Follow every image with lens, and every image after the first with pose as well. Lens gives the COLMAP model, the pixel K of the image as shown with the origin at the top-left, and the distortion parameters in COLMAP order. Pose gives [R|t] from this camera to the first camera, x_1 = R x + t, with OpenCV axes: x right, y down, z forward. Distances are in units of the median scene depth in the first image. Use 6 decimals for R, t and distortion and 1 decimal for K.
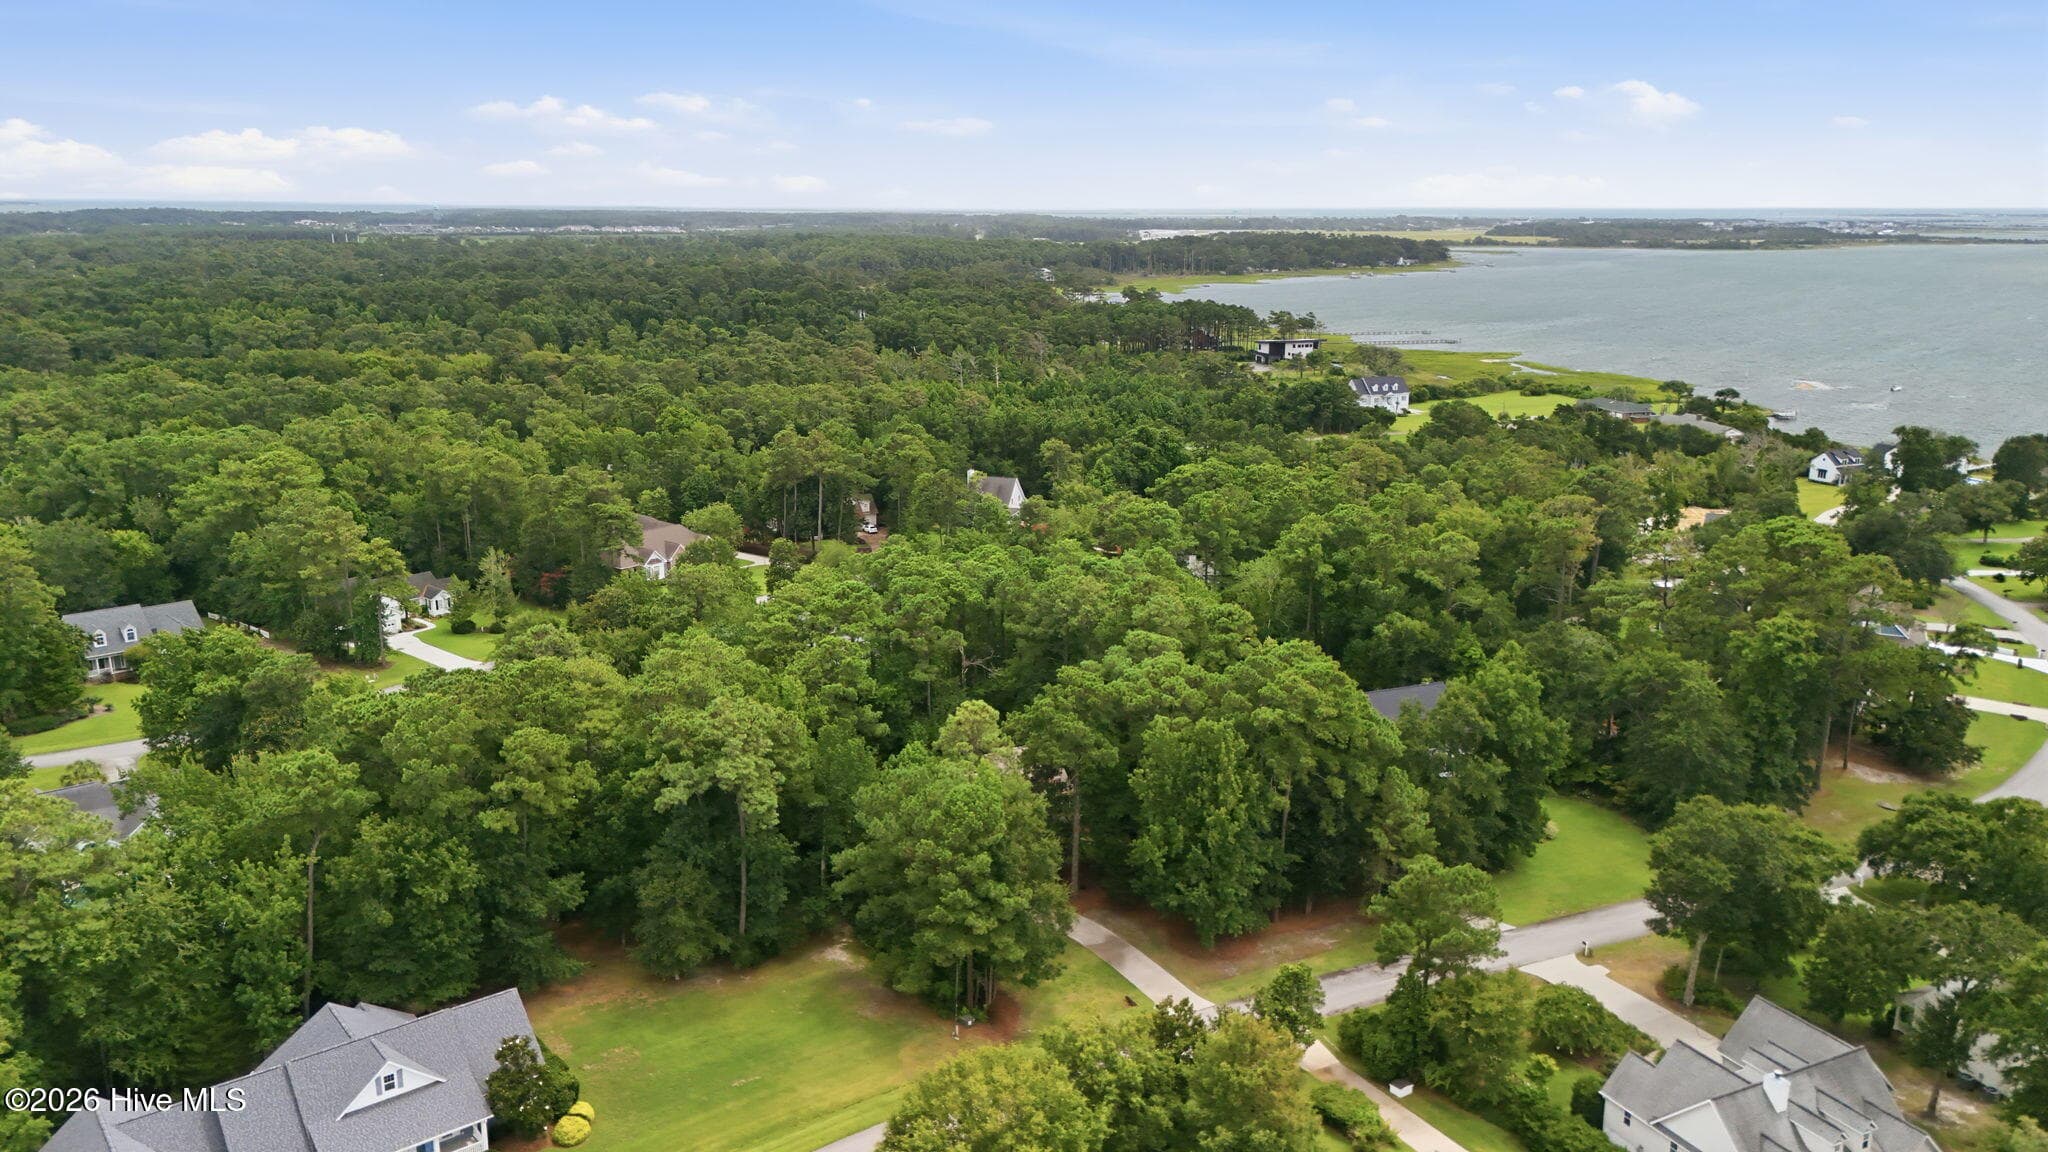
lens RADIAL K [[1517.4, 0, 1024.0], [0, 1517.4, 576.0], [0, 0, 1]] dist [0.095608, -0.111544]
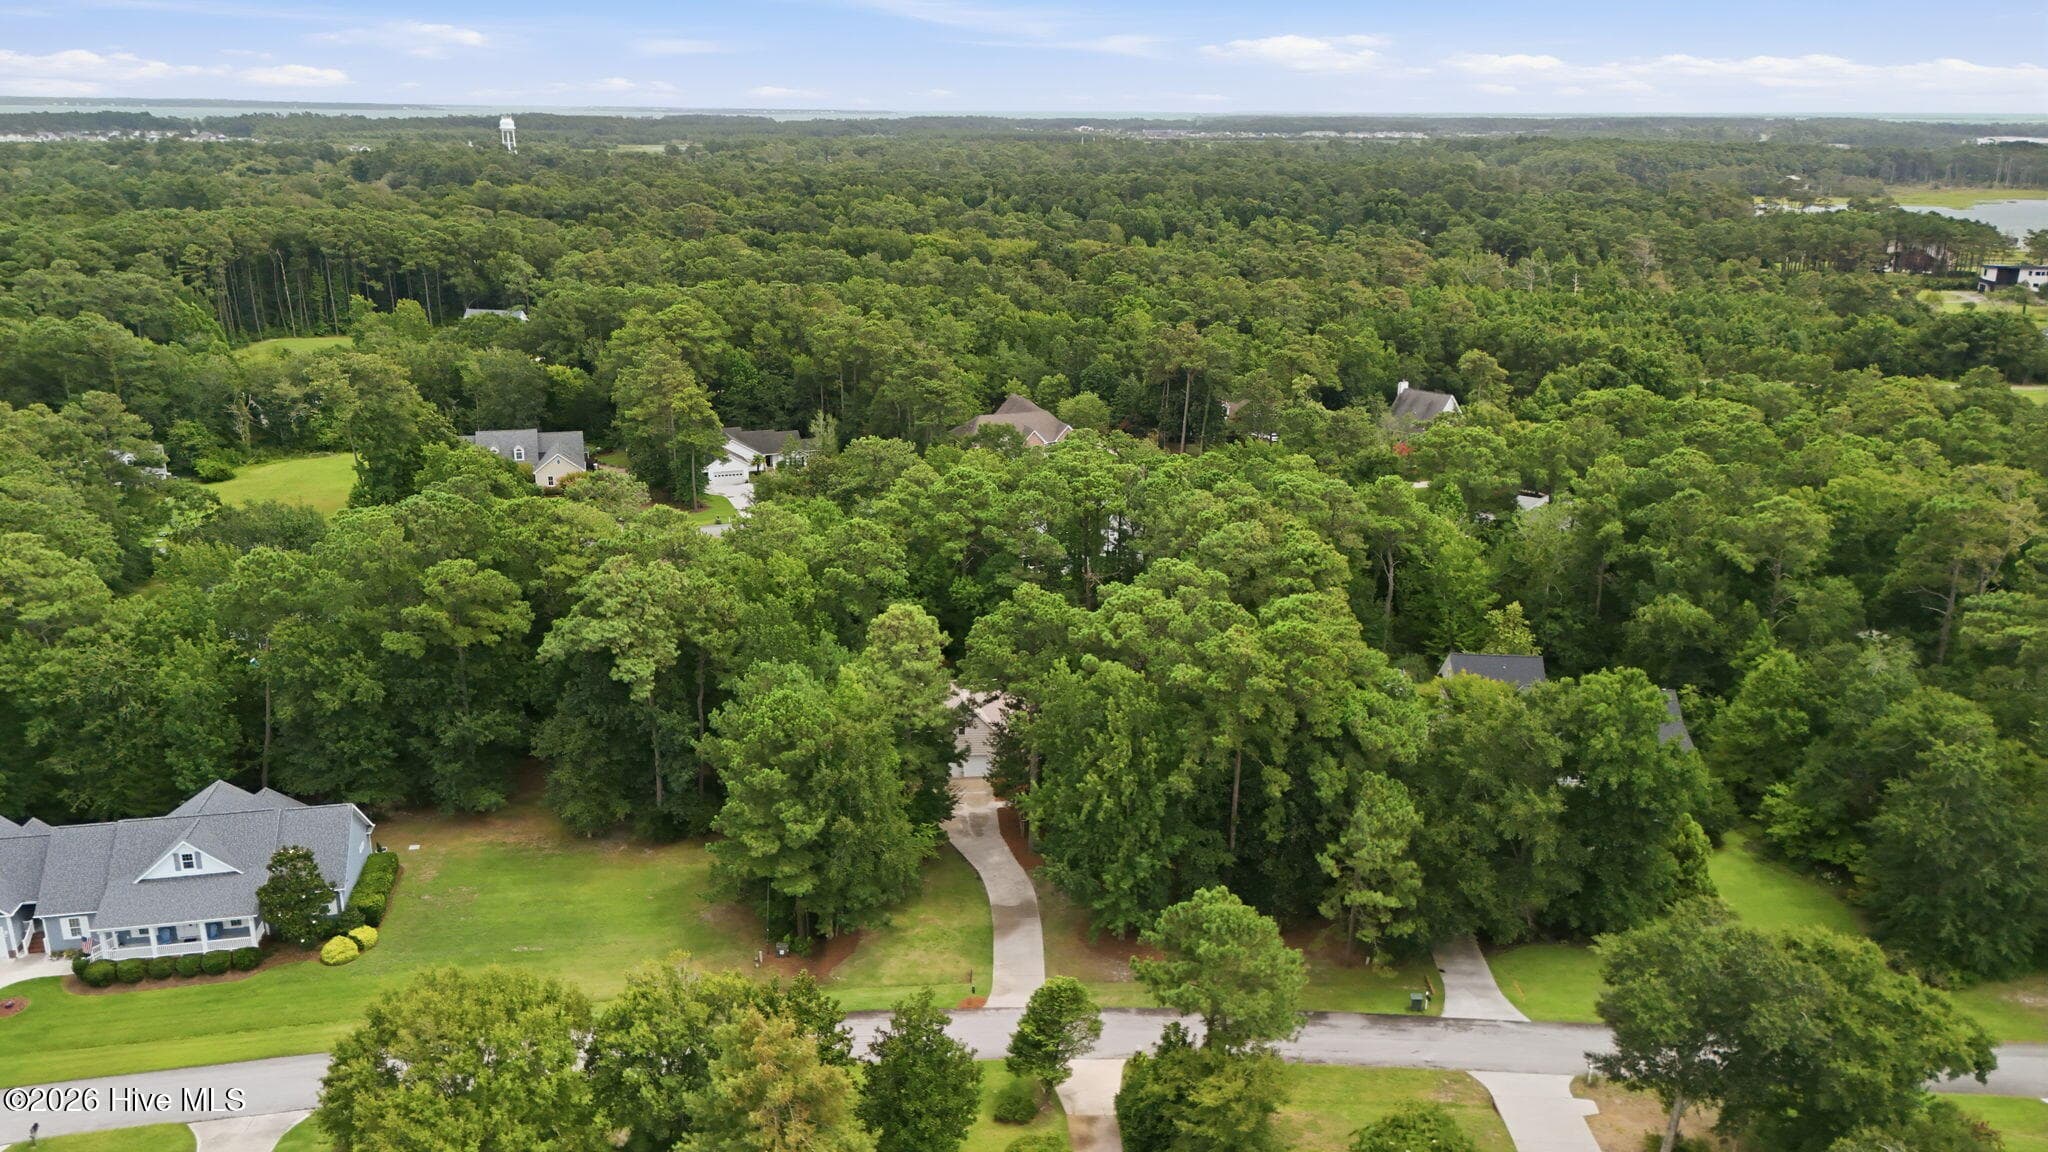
lens RADIAL K [[1517.4, 0, 1024.0], [0, 1517.4, 576.0], [0, 0, 1]] dist [0.095608, -0.111544]
pose [[0.883491, 0.140307, -0.446944, 0.281361], [-0.115694, 0.989890, 0.082055, -0.009362], [0.453938, -0.020786, 0.890791, 0.167785]]
